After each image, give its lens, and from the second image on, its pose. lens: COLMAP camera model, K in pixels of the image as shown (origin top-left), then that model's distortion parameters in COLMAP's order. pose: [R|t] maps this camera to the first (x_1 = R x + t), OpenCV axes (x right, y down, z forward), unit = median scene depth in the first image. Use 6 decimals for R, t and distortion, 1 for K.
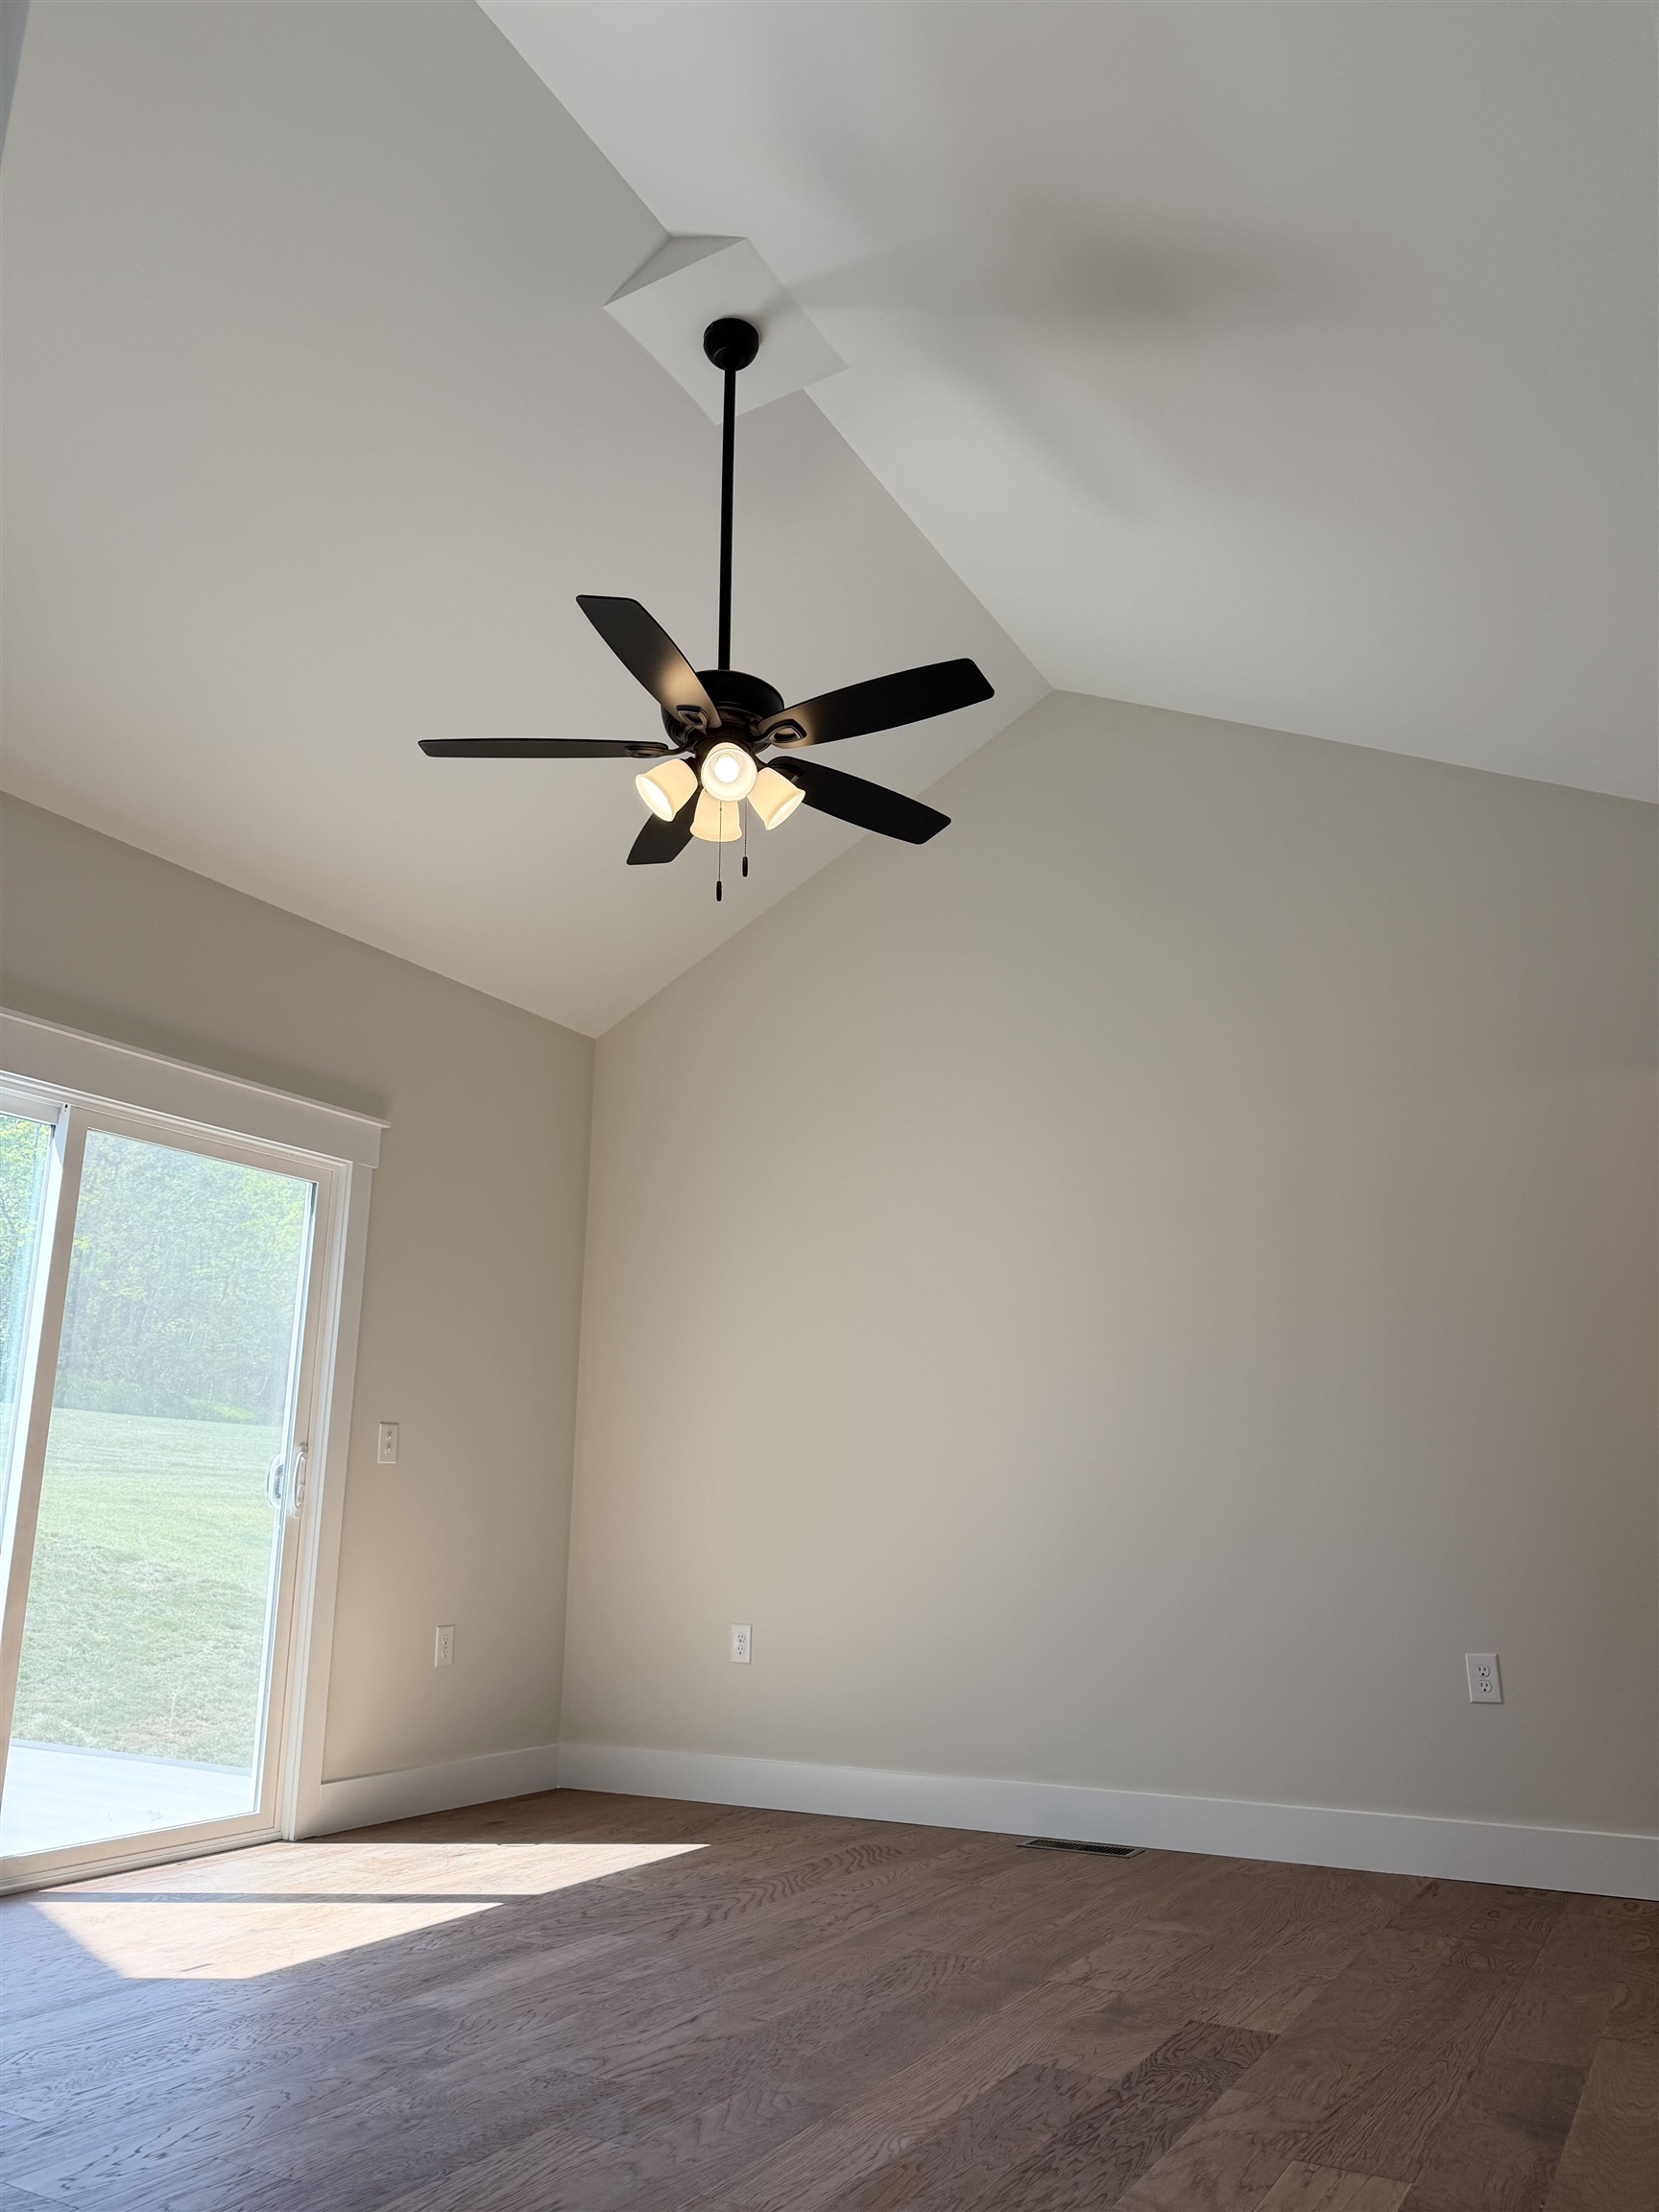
lens RADIAL K [[1583.2, 0, 822.0], [0, 1583.2, 1099.8], [0, 0, 1]] dist [-0.000074, 0.005544]
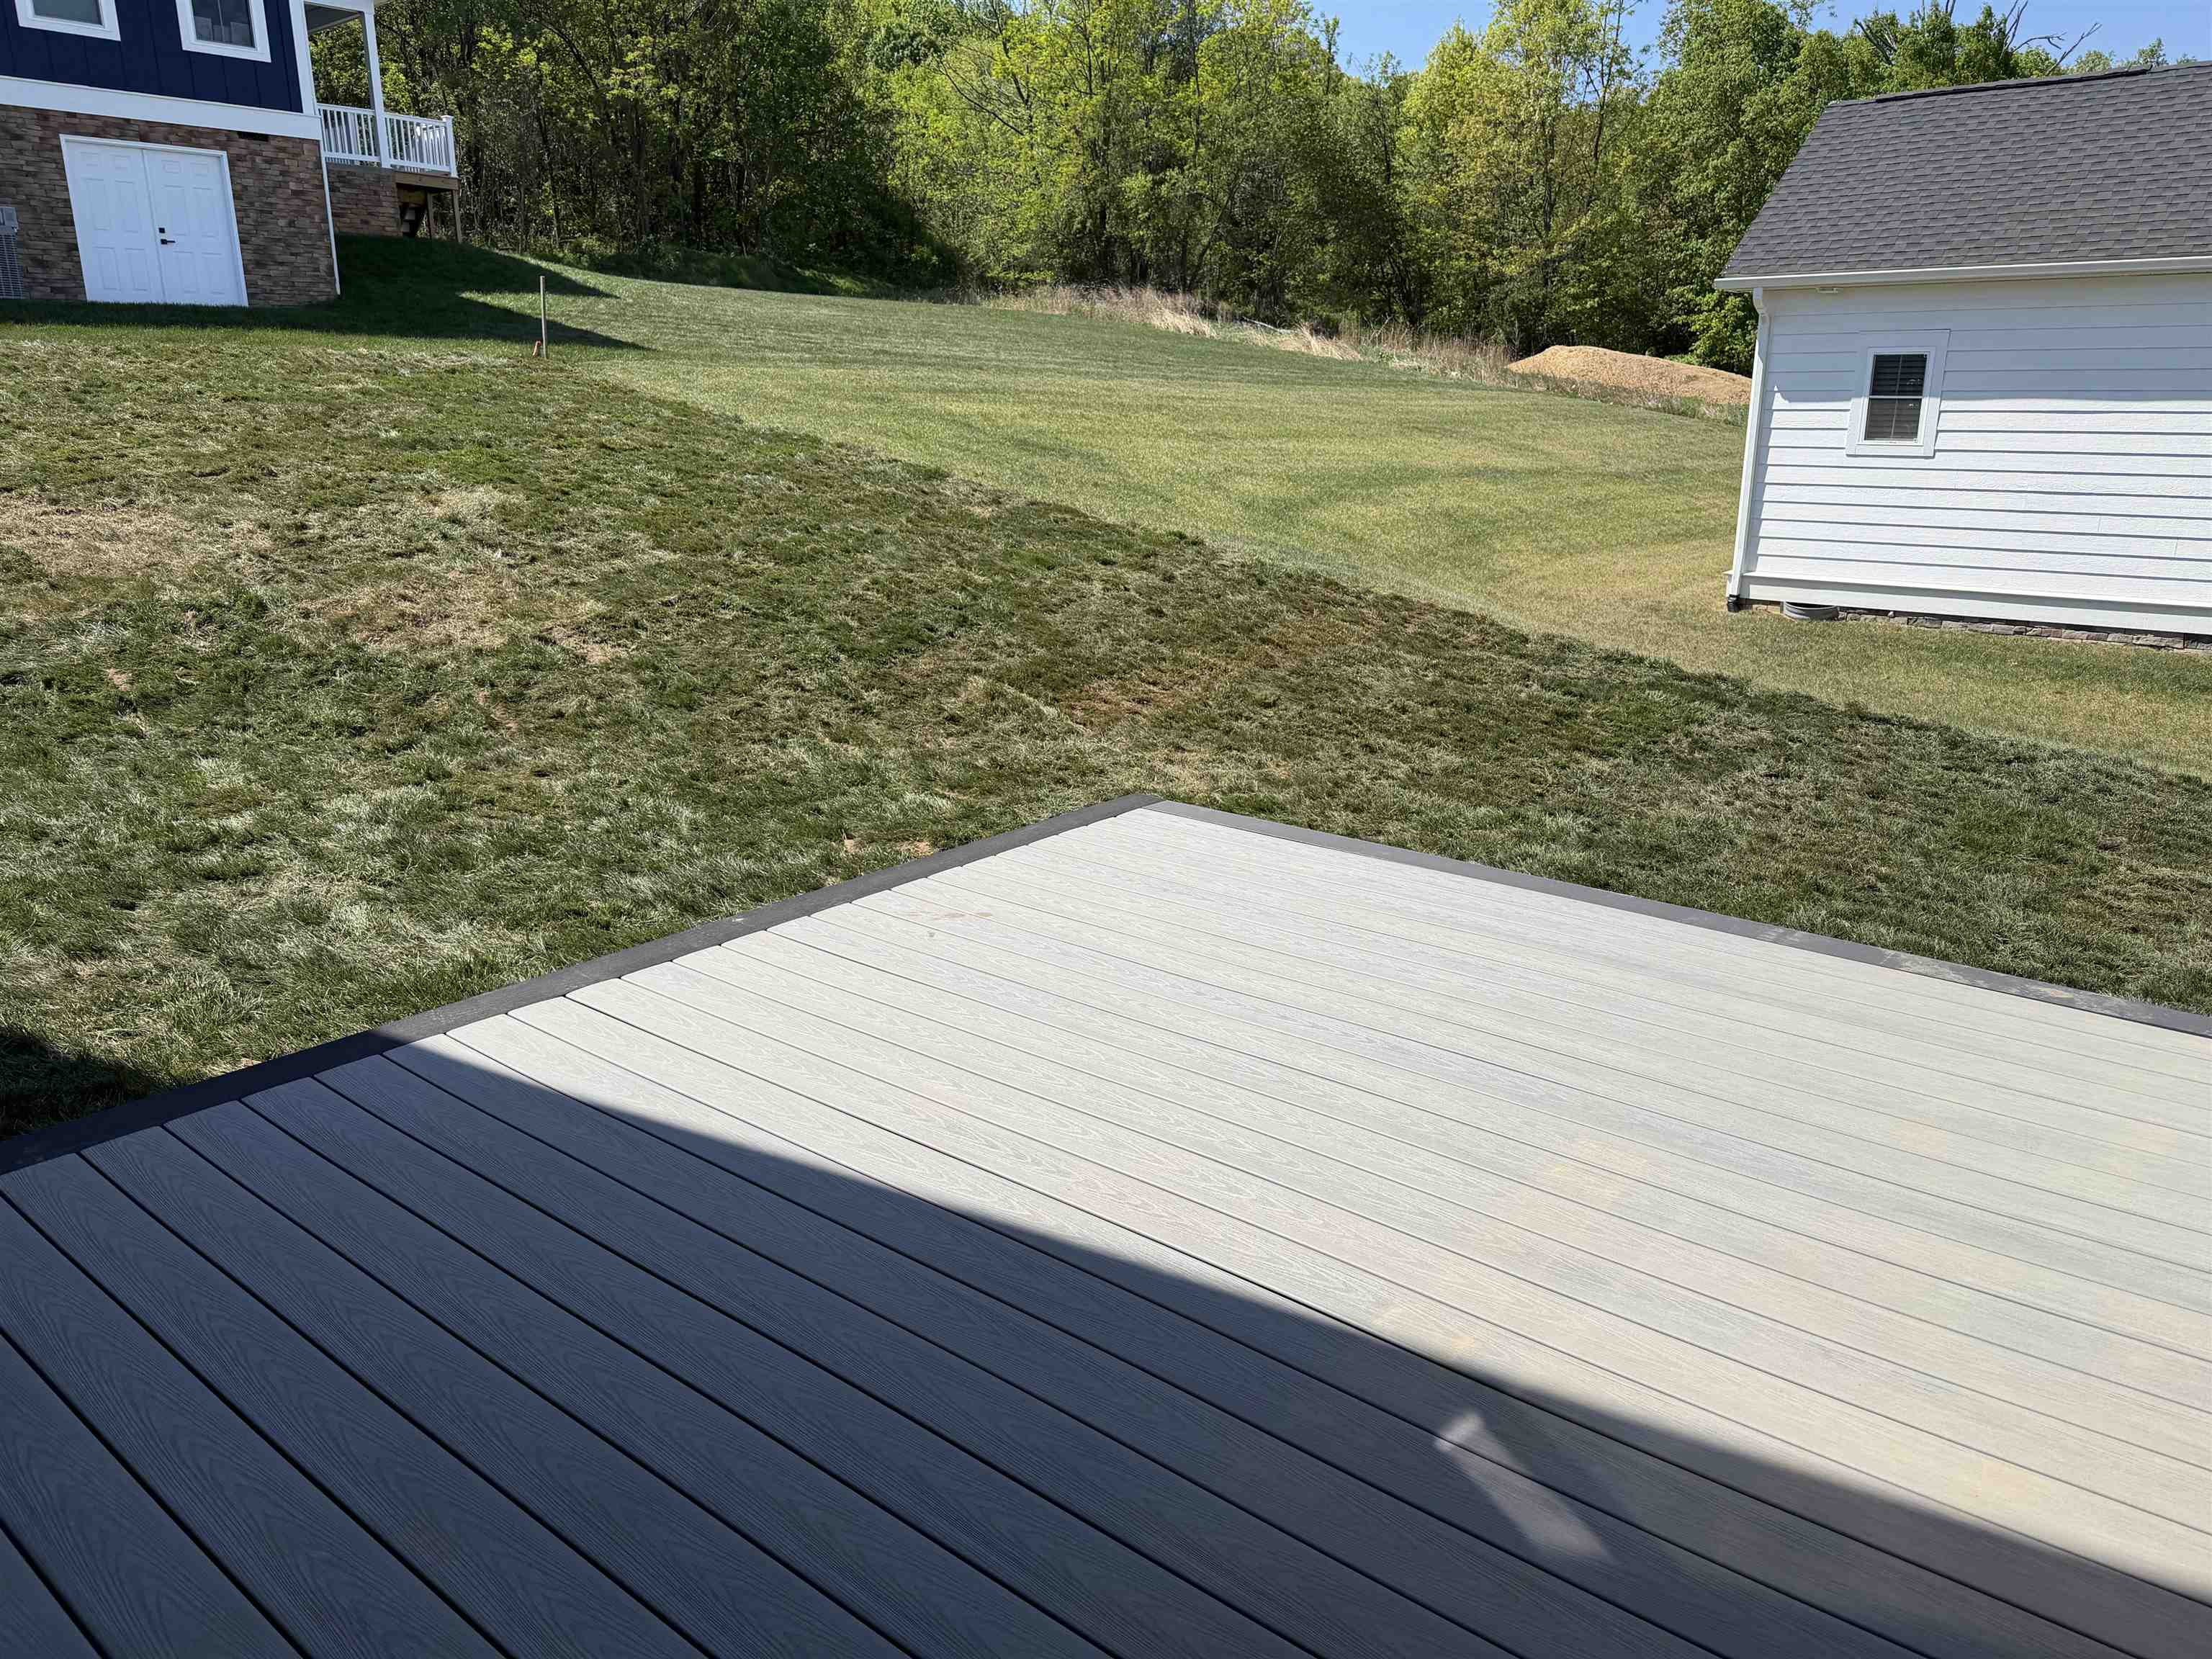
lens RADIAL K [[1557.0, 0, 1104.0], [0, 1557.0, 835.8], [0, 0, 1]] dist [0.078918, -0.045668]
pose [[0.982930, 0.033862, -0.180839, -0.899639], [0.064143, 0.858175, 0.509334, 0.098877], [0.172439, -0.512239, 0.841354, 0.822840]]
